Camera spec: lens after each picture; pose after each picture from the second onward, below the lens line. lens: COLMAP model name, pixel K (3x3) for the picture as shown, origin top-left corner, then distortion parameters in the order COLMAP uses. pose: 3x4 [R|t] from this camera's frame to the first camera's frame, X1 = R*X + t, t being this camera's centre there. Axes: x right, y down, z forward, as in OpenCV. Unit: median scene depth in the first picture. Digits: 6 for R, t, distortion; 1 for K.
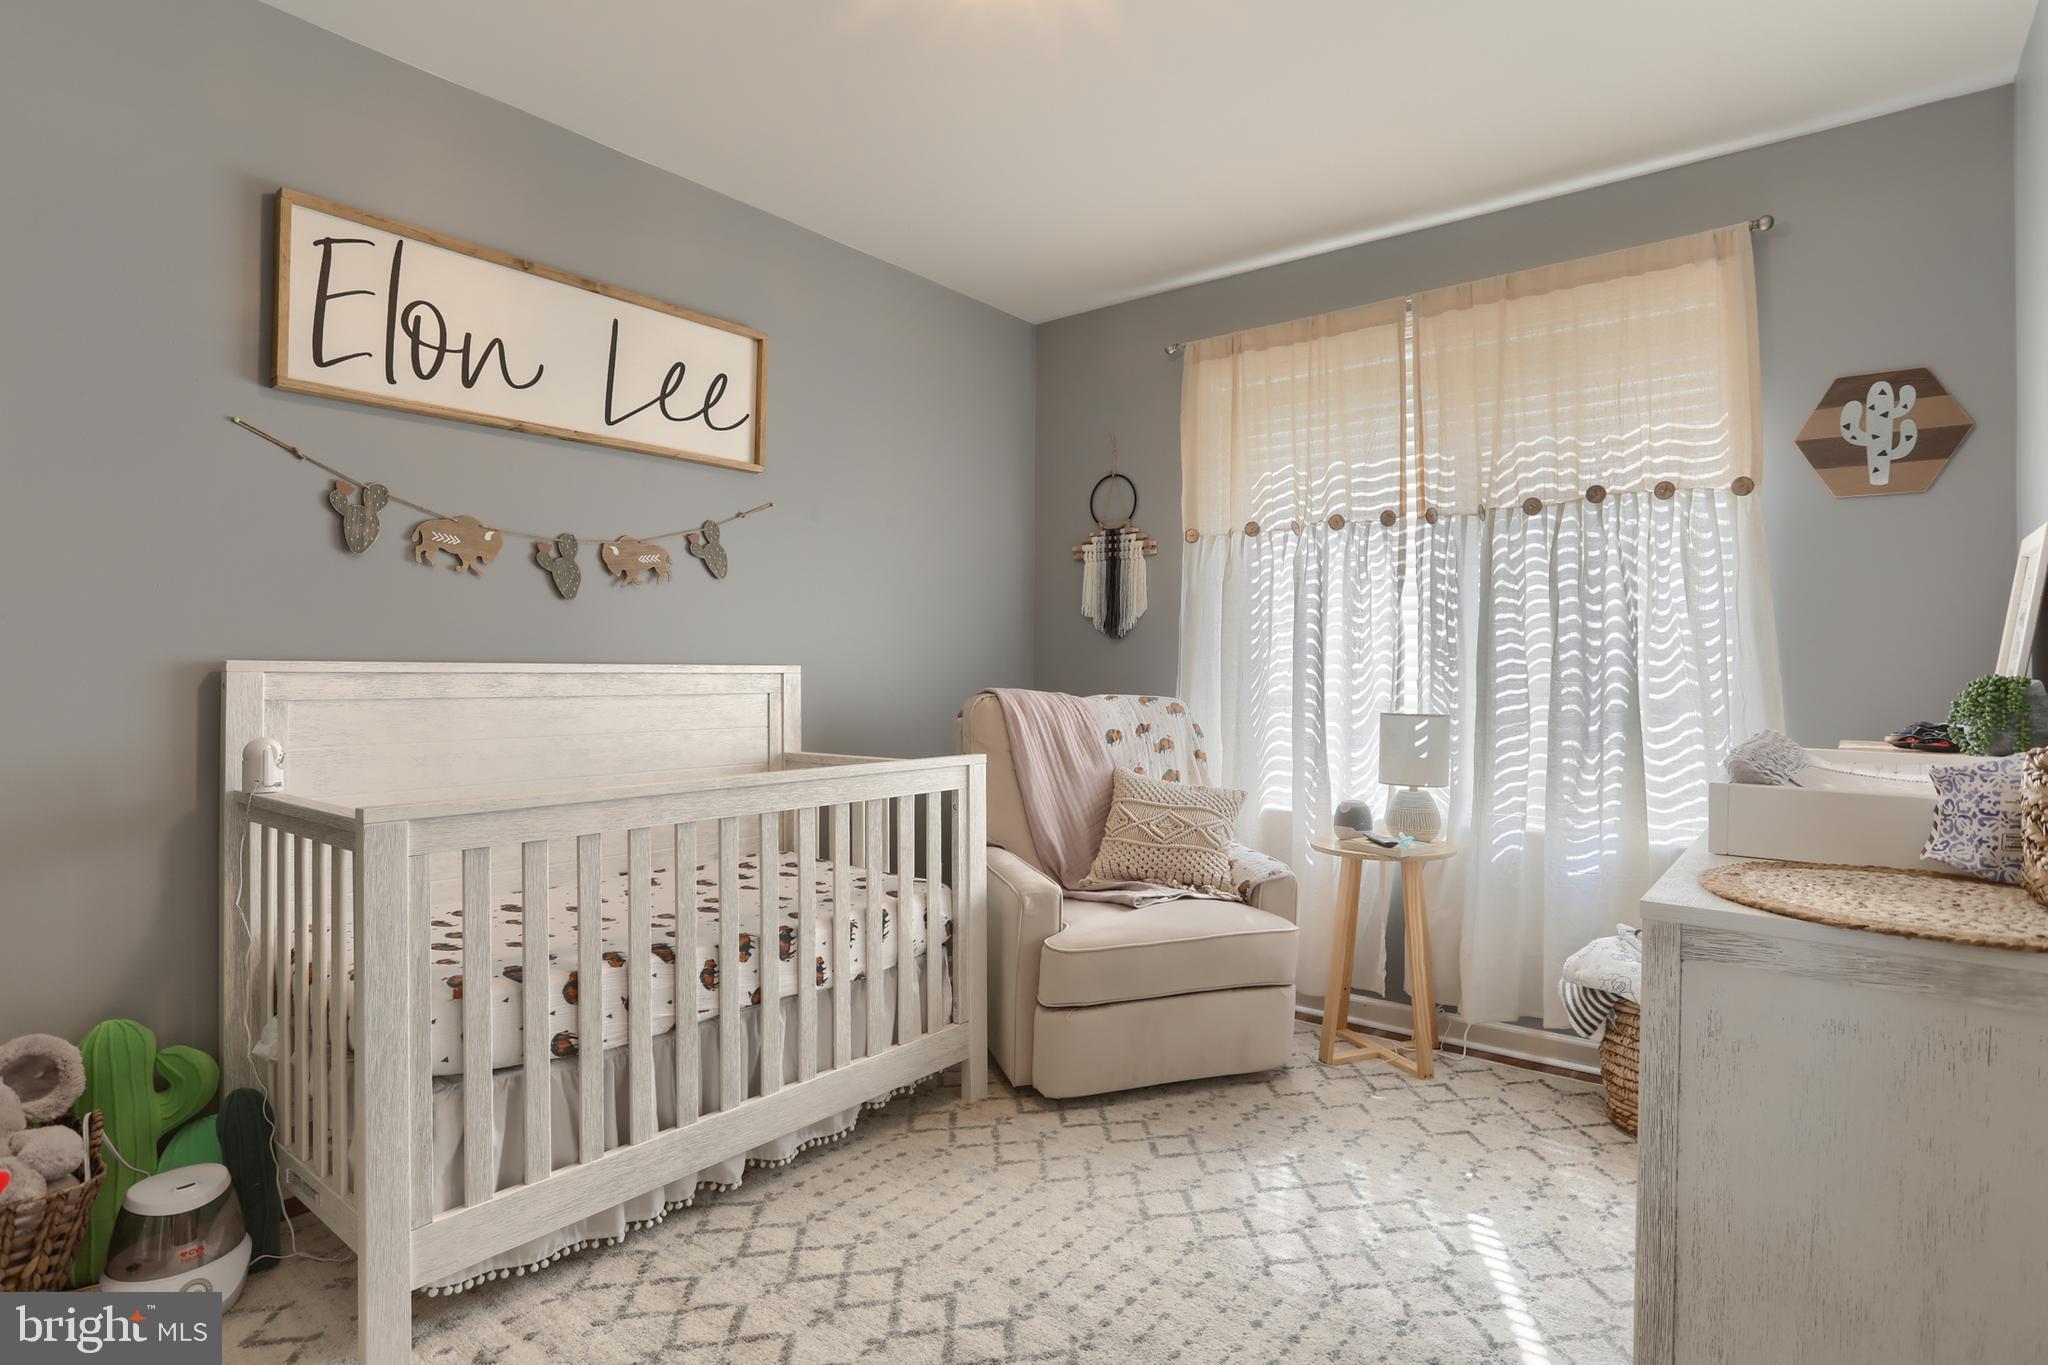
lens RADIAL K [[1076.9, 0, 1014.2], [0, 1076.9, 692.1], [0, 0, 1]] dist [-0.054571, 0.024474]
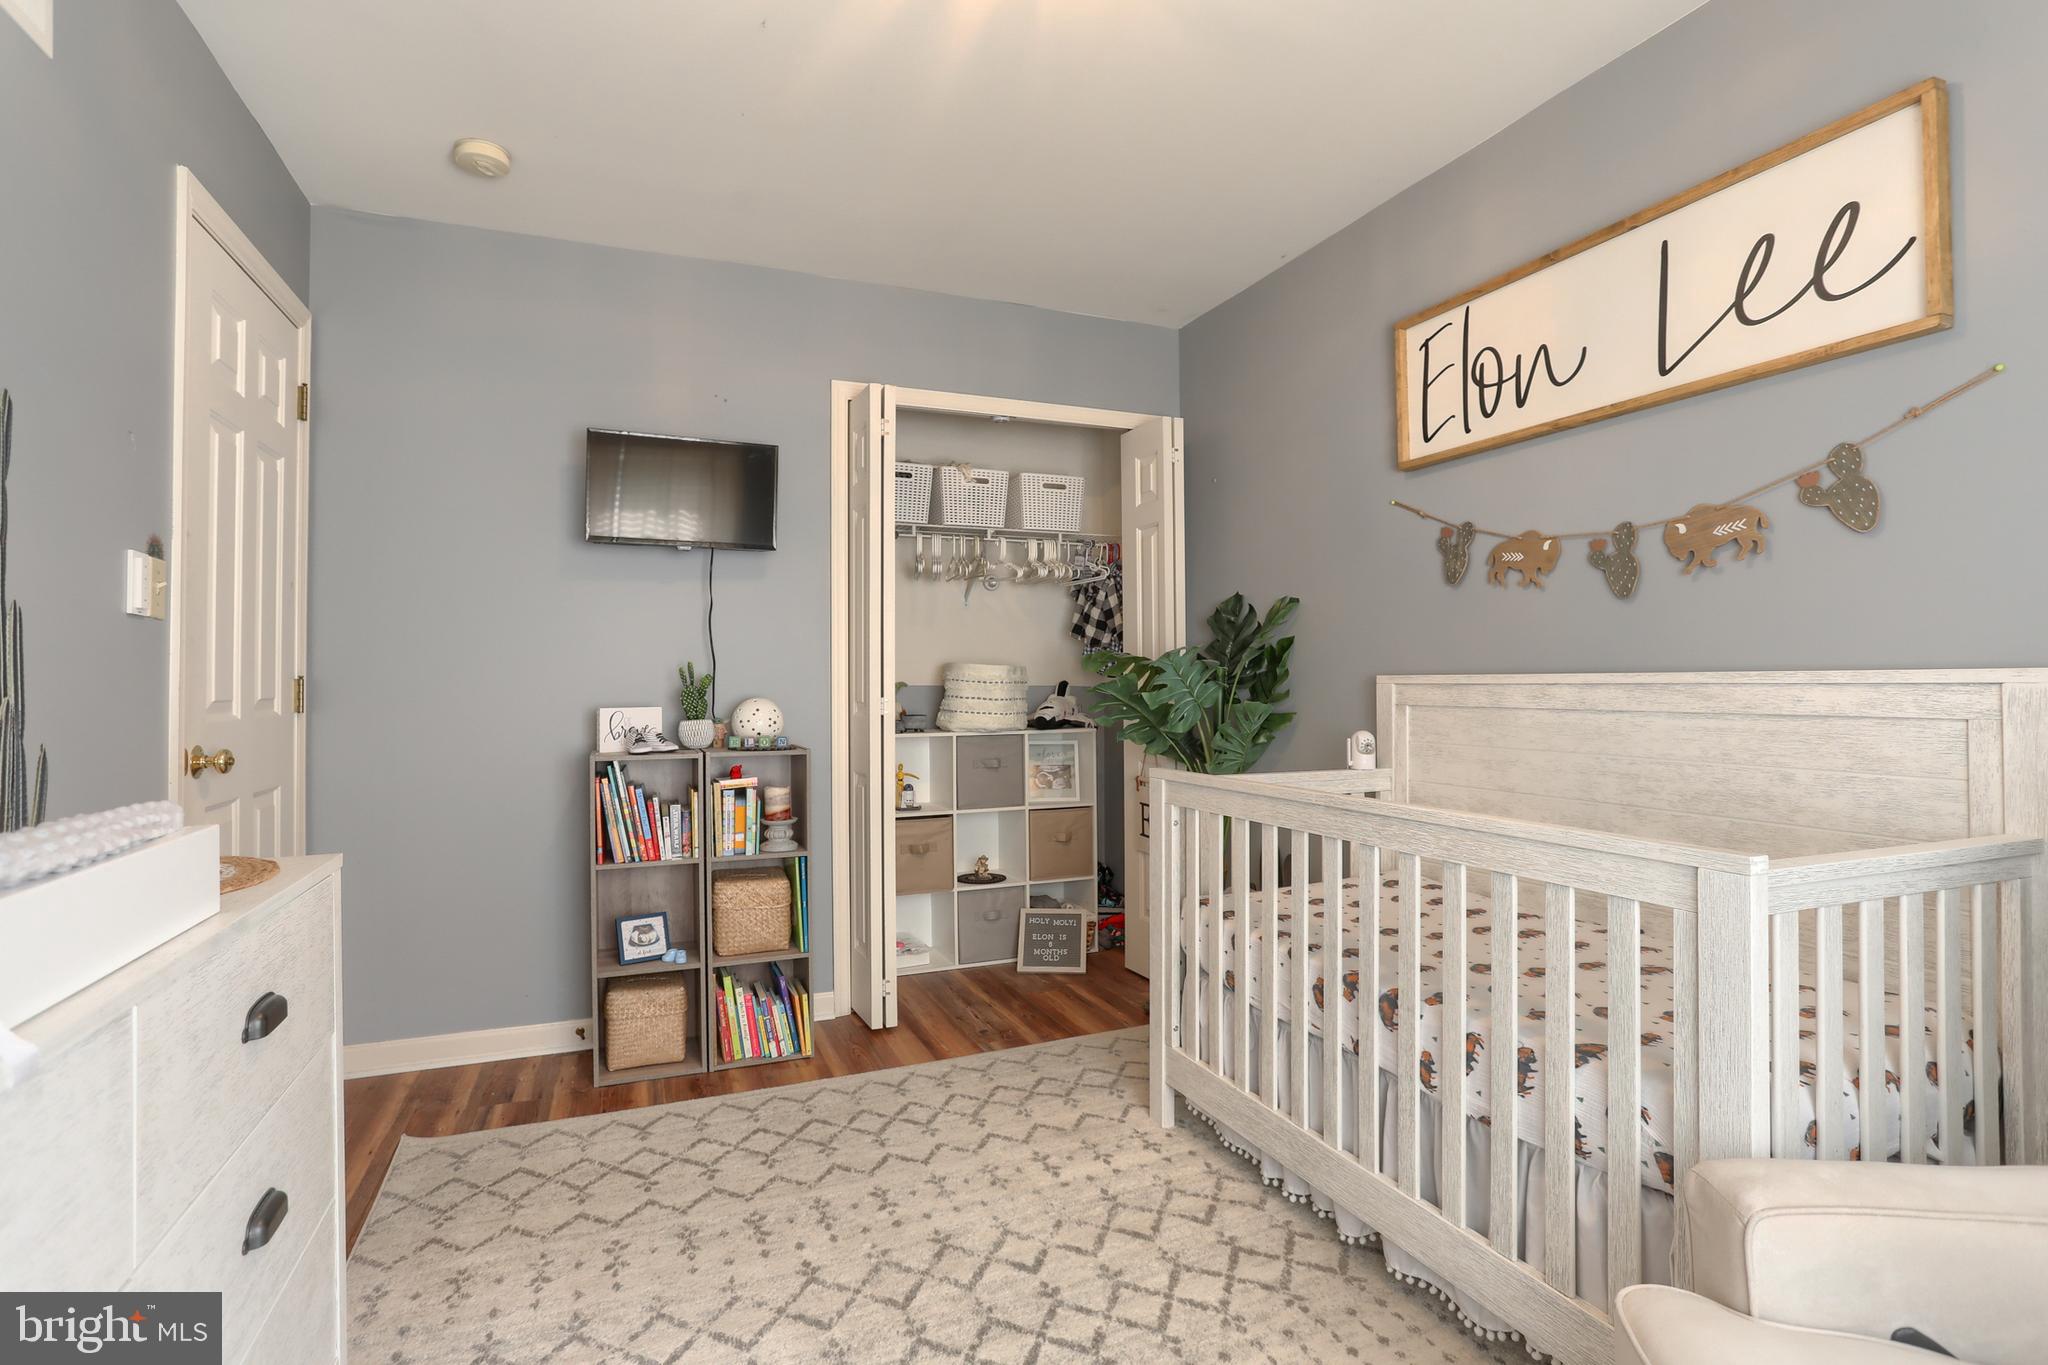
lens RADIAL K [[1014.6, 0, 1020.3], [0, 1014.6, 678.5], [0, 0, 1]] dist [-0.071296, 0.038685]
pose [[-0.491069, -0.004397, -0.871109, 0.561975], [-0.012133, 0.999925, 0.001793, -0.018892], [0.871036, 0.011449, -0.491086, 1.045081]]
